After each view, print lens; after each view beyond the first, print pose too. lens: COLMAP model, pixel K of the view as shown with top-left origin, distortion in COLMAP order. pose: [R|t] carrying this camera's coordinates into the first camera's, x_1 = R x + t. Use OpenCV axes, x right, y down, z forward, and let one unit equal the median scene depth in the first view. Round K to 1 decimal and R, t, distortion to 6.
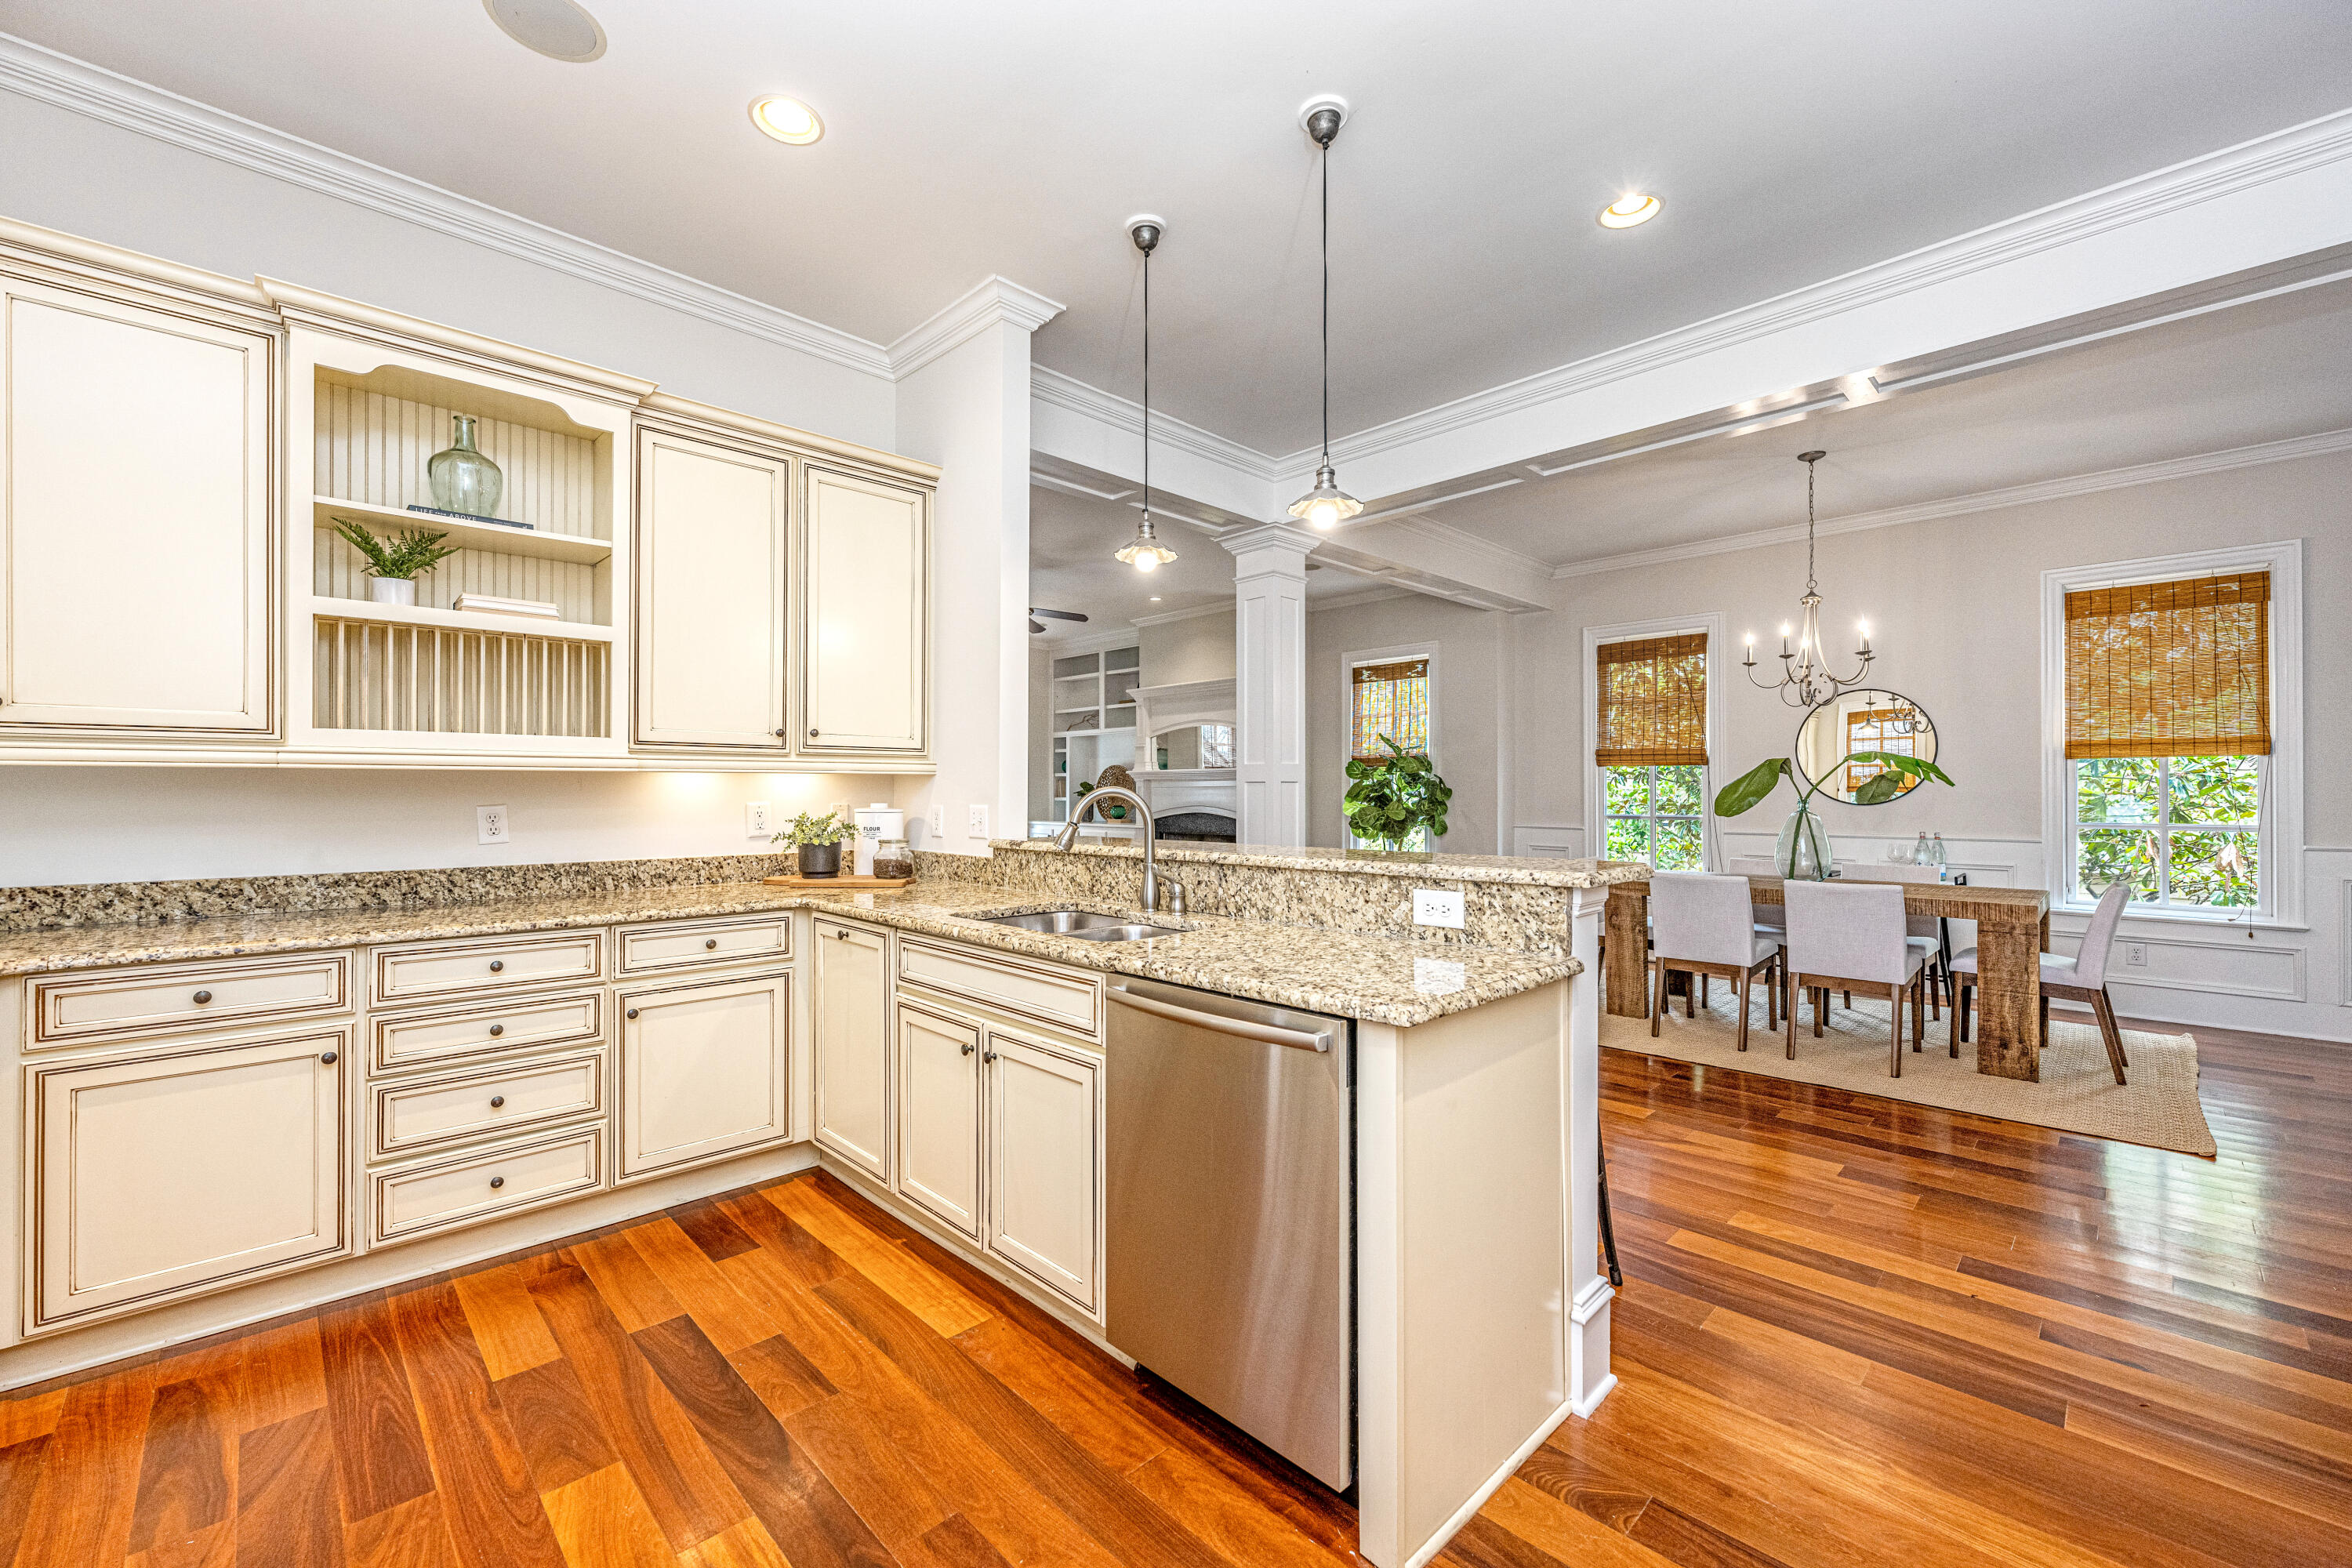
lens RADIAL K [[948.2, 0, 1178.5], [0, 948.2, 799.5], [0, 0, 1]] dist [-0.002598, -0.000014]
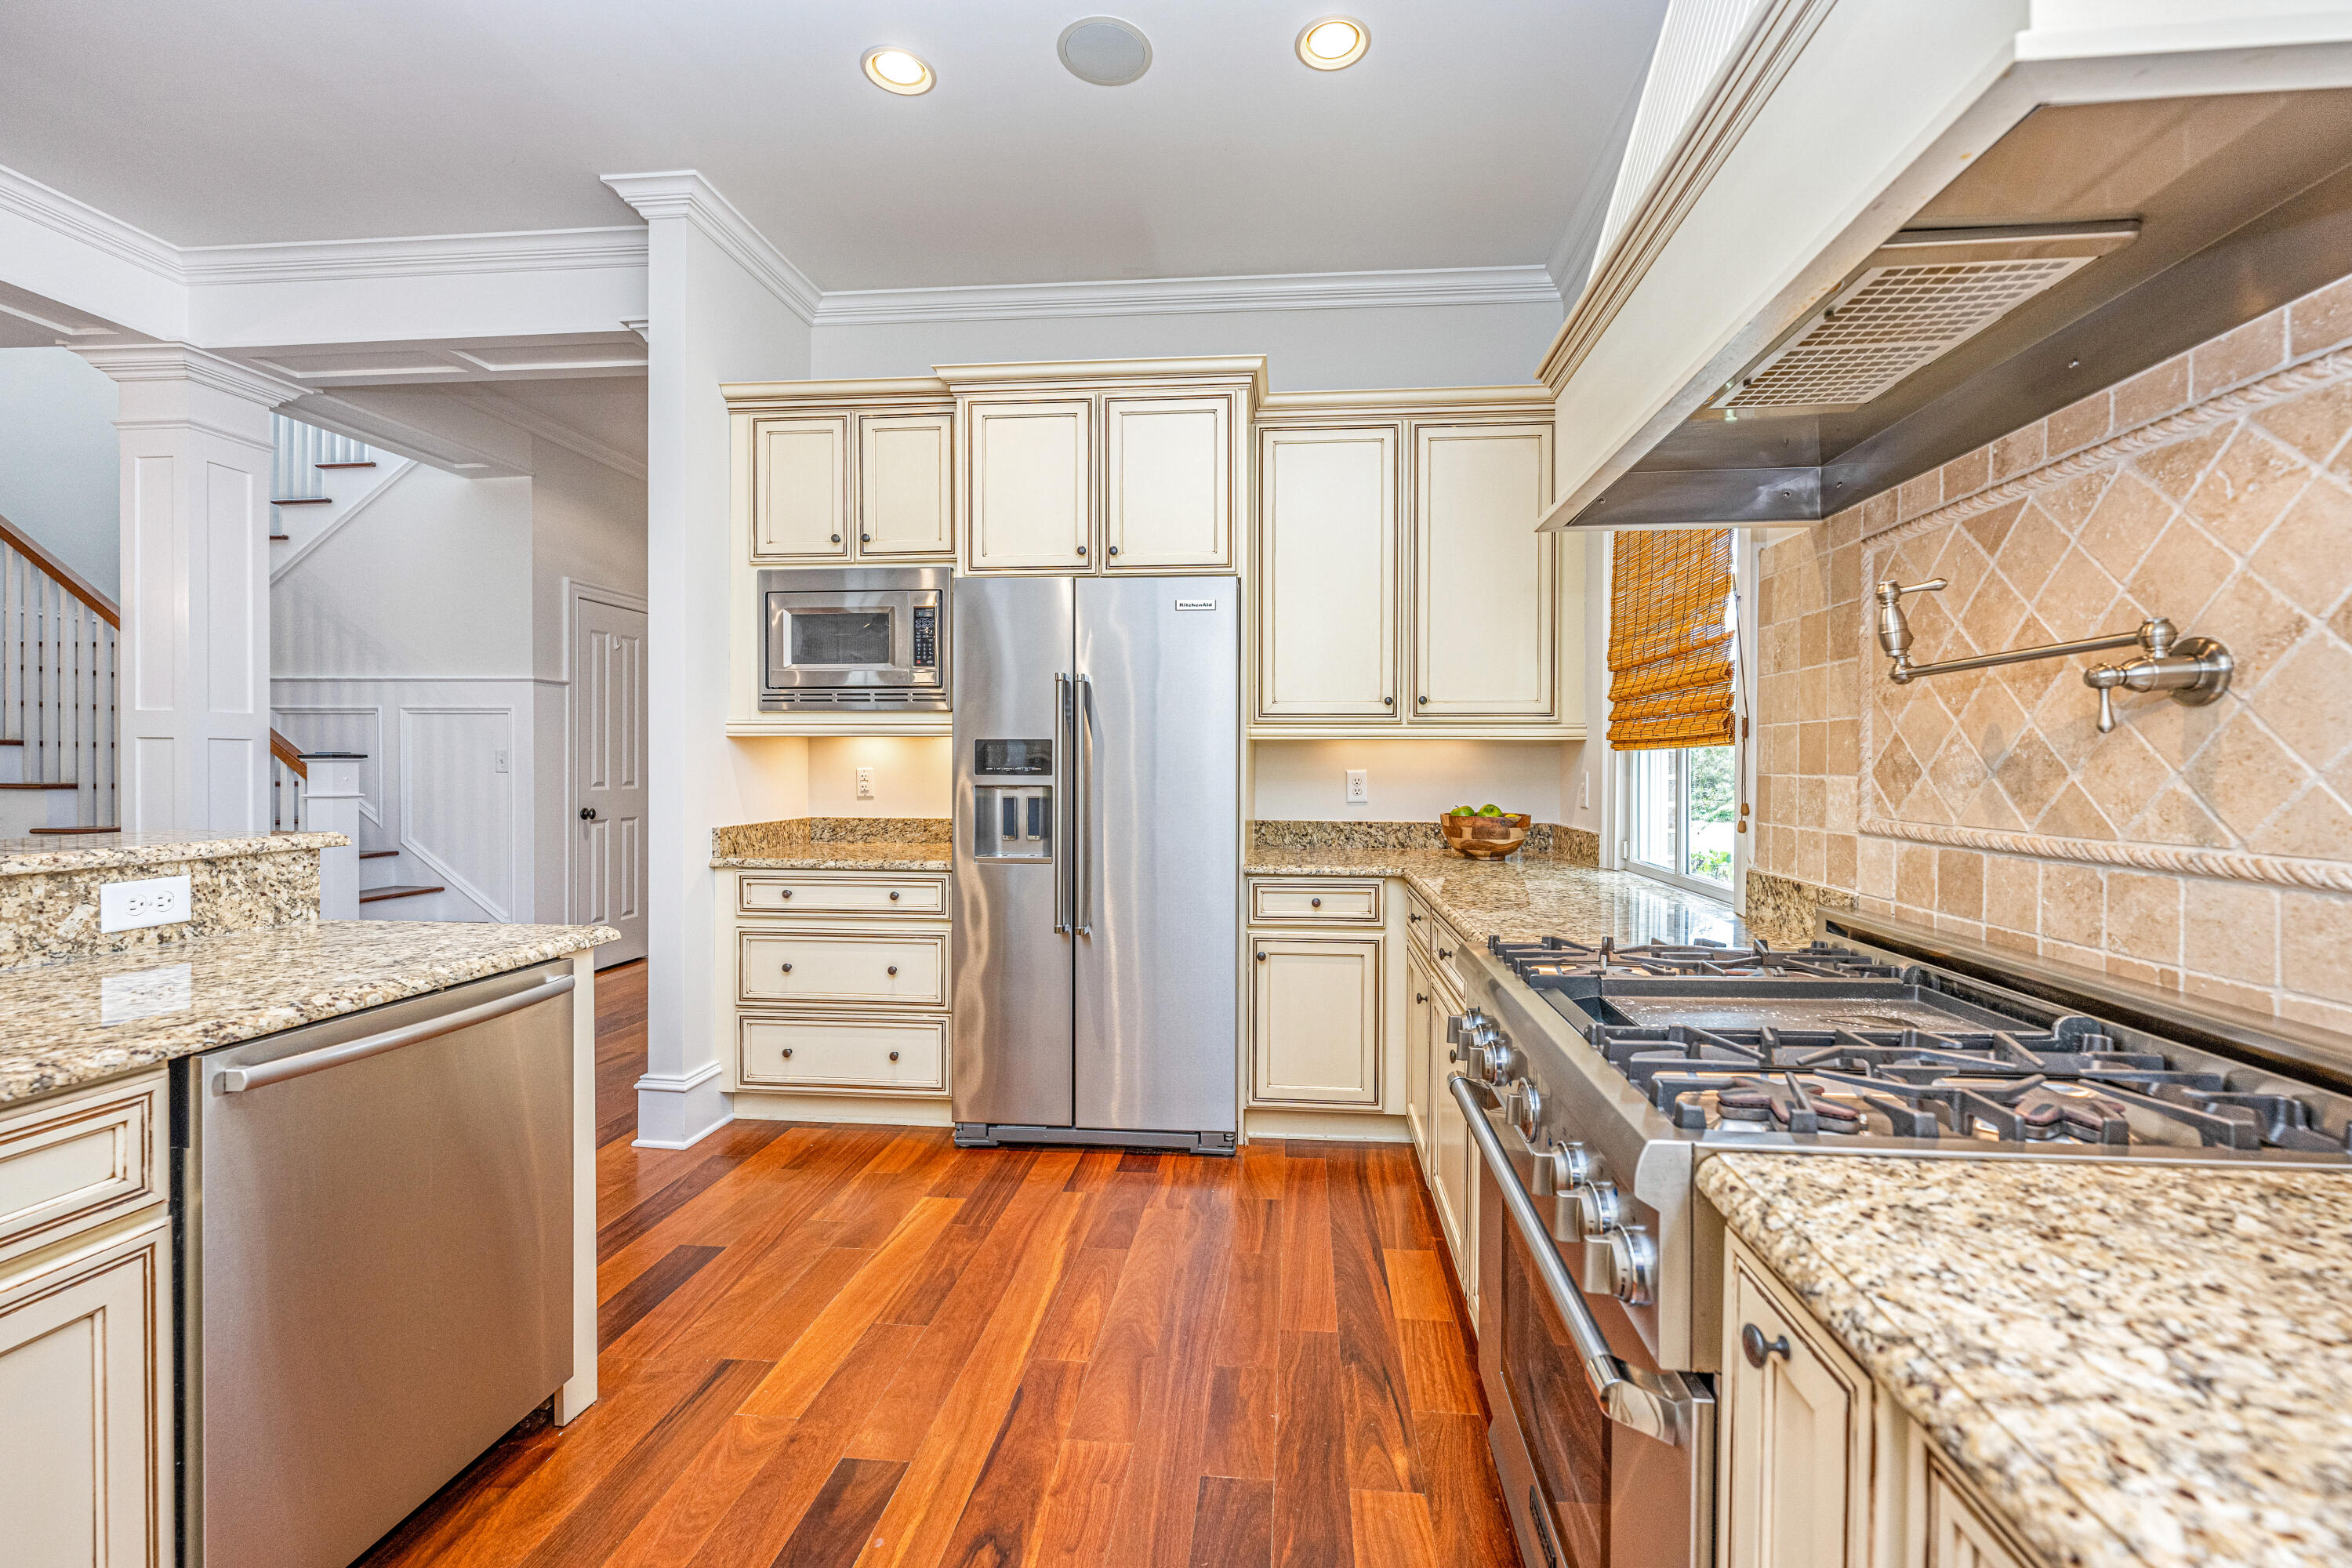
lens RADIAL K [[948.2, 0, 1213.7], [0, 948.2, 771.2], [0, 0, 1]] dist [-0.002598, -0.000014]
pose [[-0.645630, -0.010603, 0.763577, -0.697481], [-0.000158, 0.999905, 0.013751, -0.001401], [-0.763651, 0.008758, -0.645570, 0.678445]]
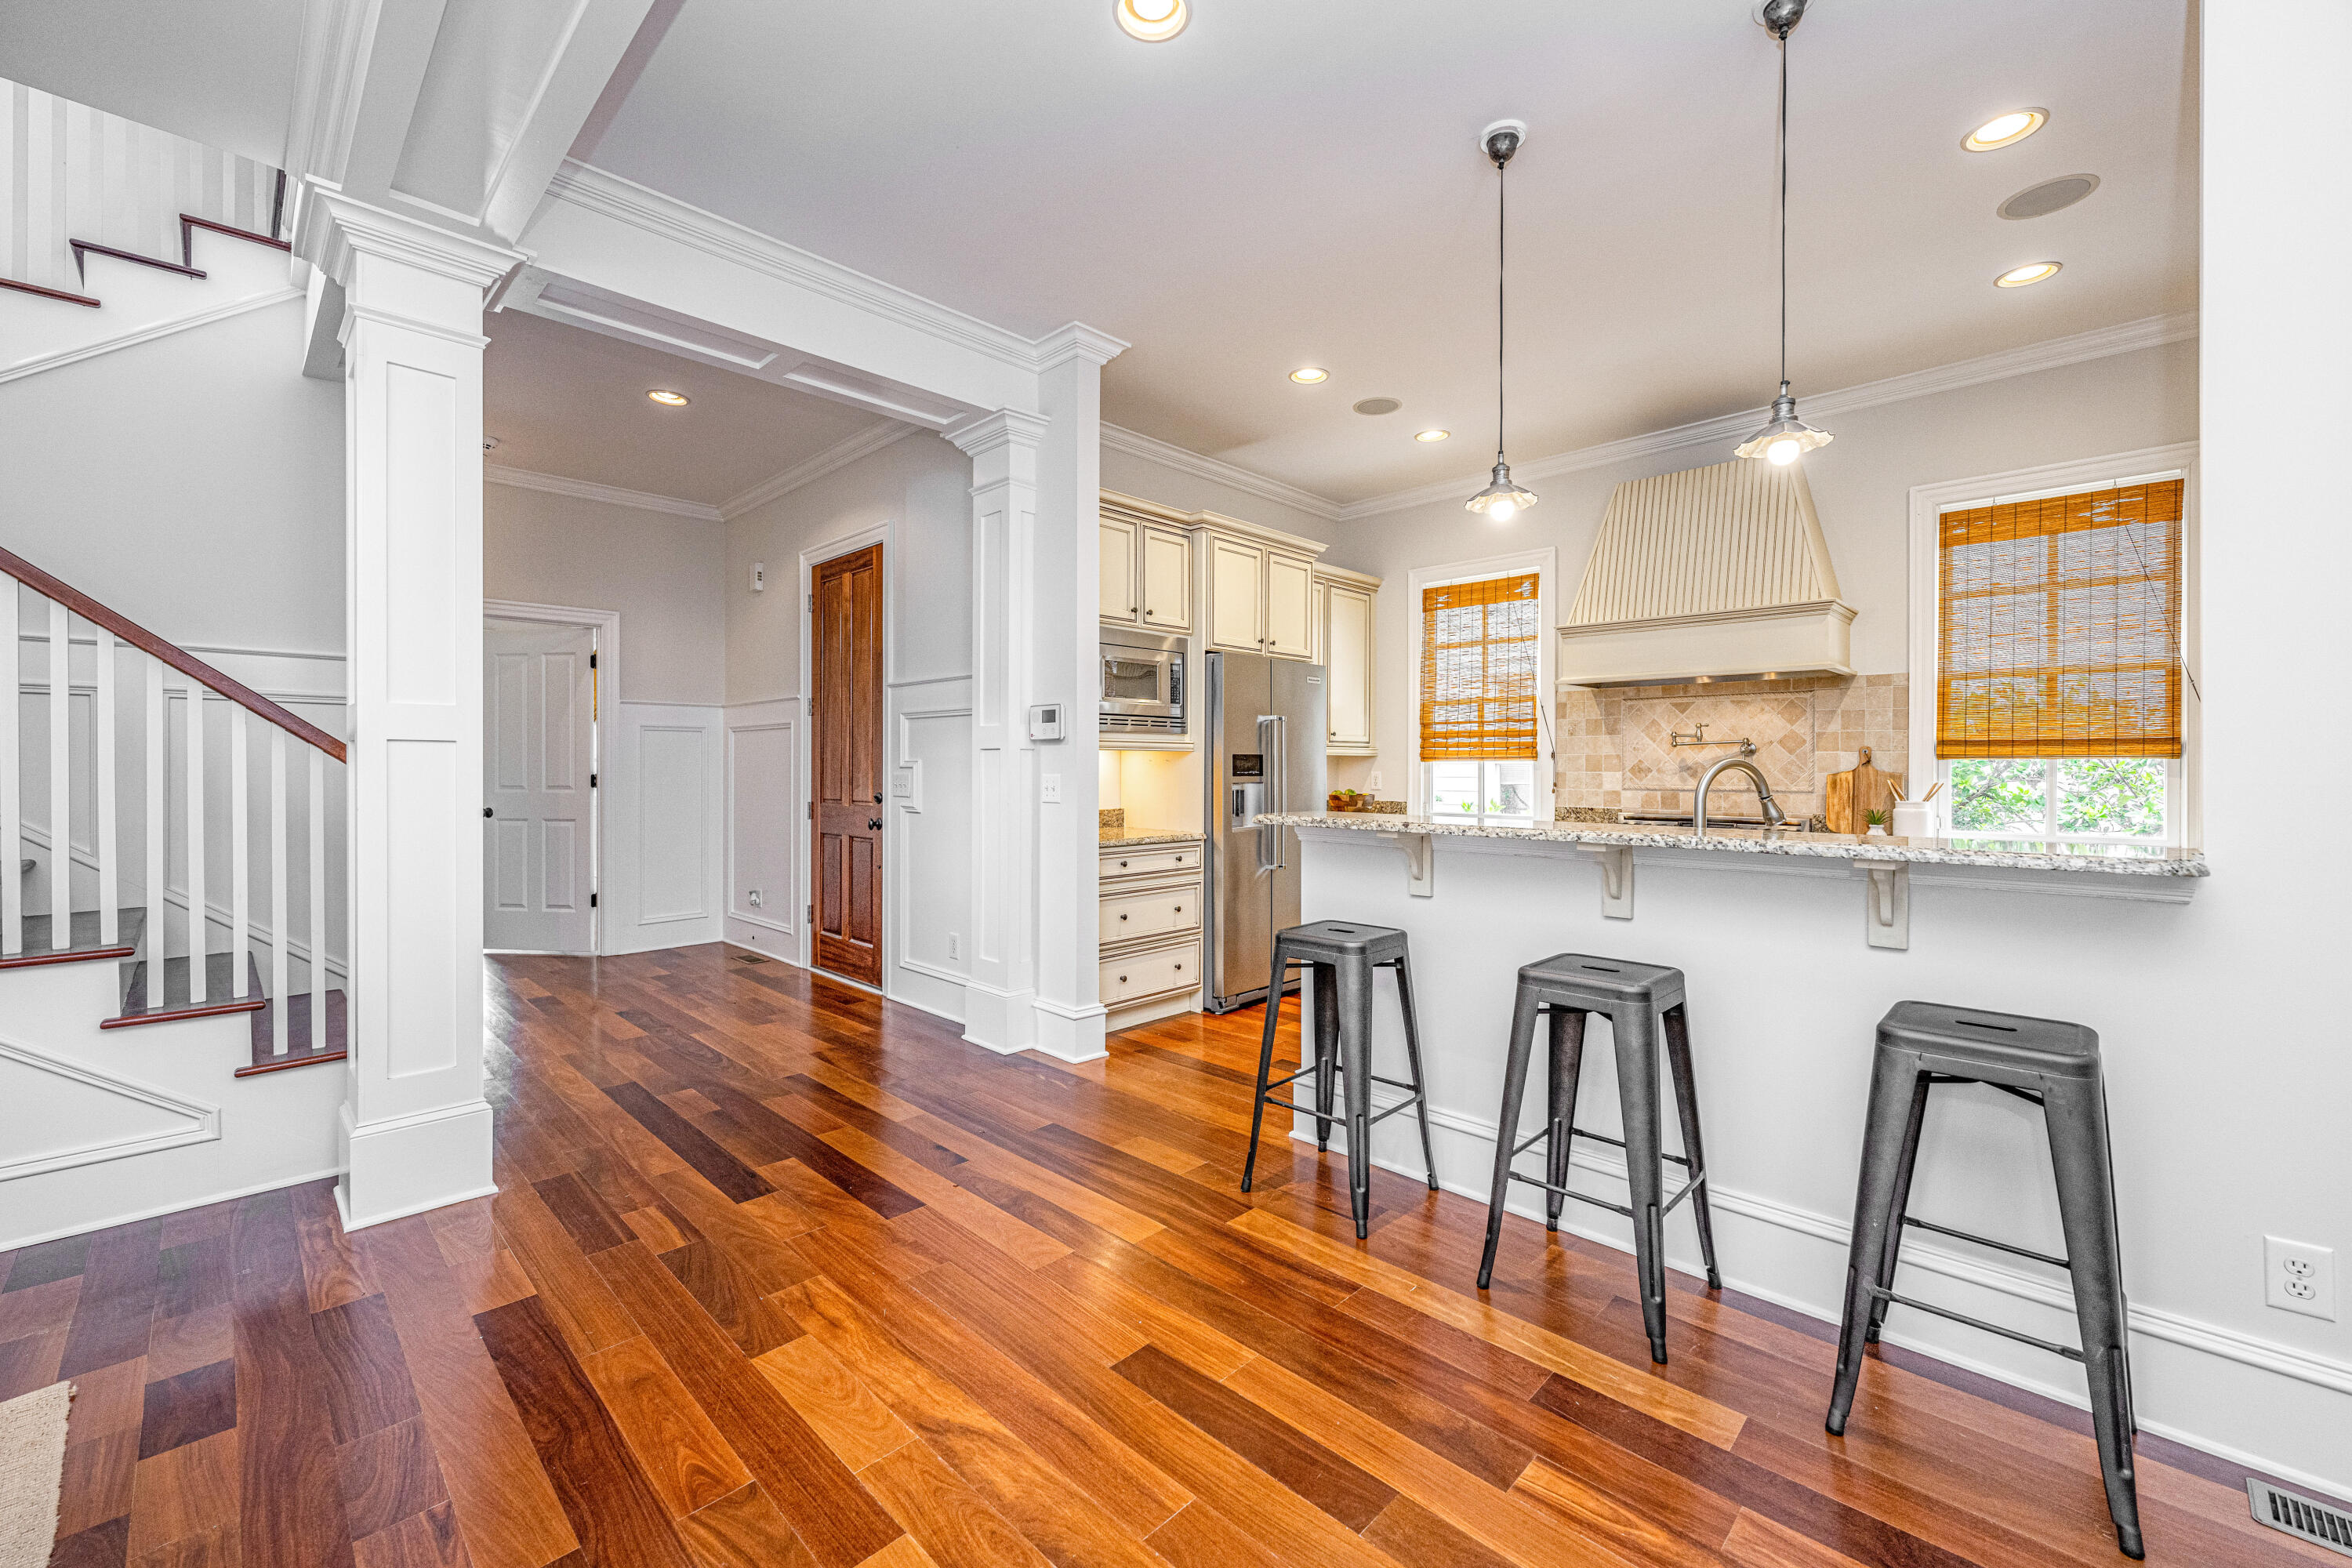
lens RADIAL K [[948.2, 0, 1192.2], [0, 948.2, 770.8], [0, 0, 1]] dist [-0.002598, -0.000014]
pose [[-0.999898, -0.002584, -0.014037, 0.466332], [-0.002712, 0.999955, 0.009137, -0.008170], [0.014013, 0.009174, -0.999860, 1.977010]]
